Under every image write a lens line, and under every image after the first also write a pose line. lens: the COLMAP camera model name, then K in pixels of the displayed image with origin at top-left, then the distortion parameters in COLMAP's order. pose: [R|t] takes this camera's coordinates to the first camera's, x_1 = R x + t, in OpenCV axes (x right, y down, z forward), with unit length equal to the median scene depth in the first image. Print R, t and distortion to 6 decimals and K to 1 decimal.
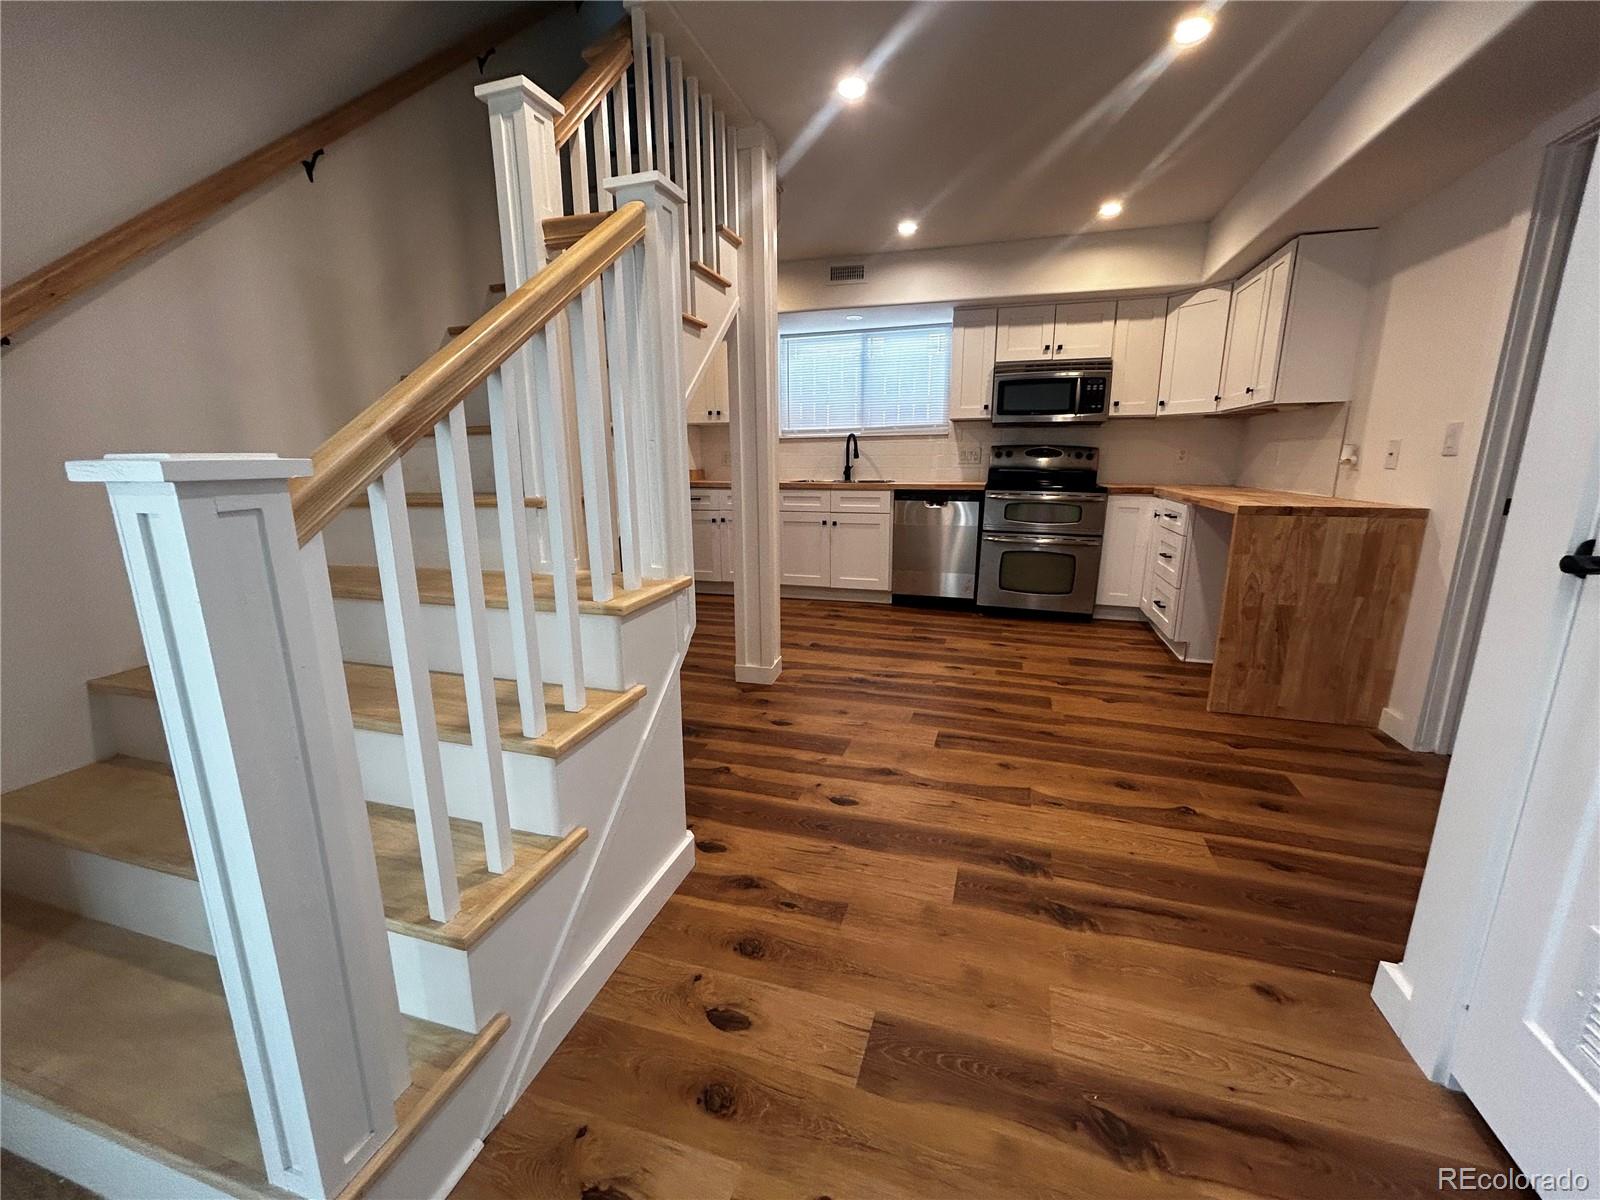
lens RADIAL K [[647.3, 0, 804.6], [0, 647.3, 596.0], [0, 0, 1]] dist [0.002764, 0.000208]
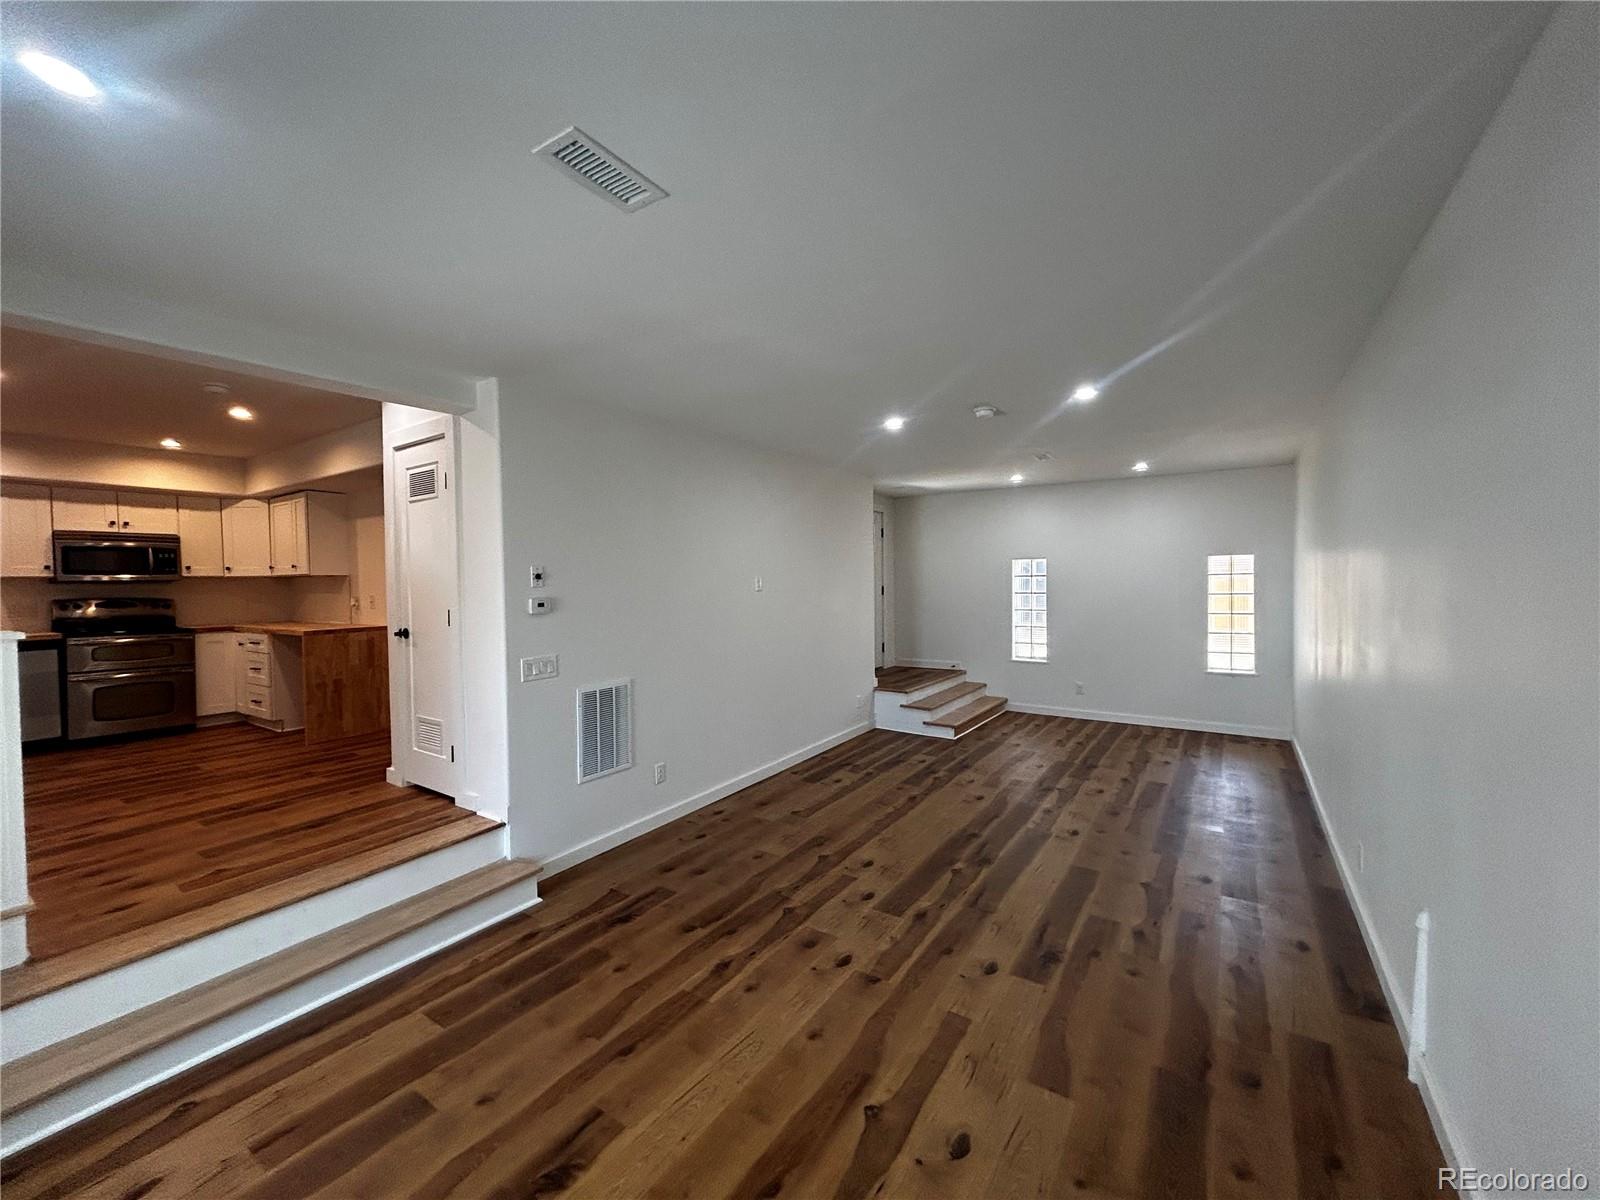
lens RADIAL K [[647.3, 0, 802.4], [0, 647.3, 595.3], [0, 0, 1]] dist [0.002764, 0.000208]
pose [[0.293326, -0.026048, 0.955658, -0.468586], [0.217843, 0.975152, -0.040285, 0.100179], [-0.930862, 0.220000, 0.291712, -0.616022]]
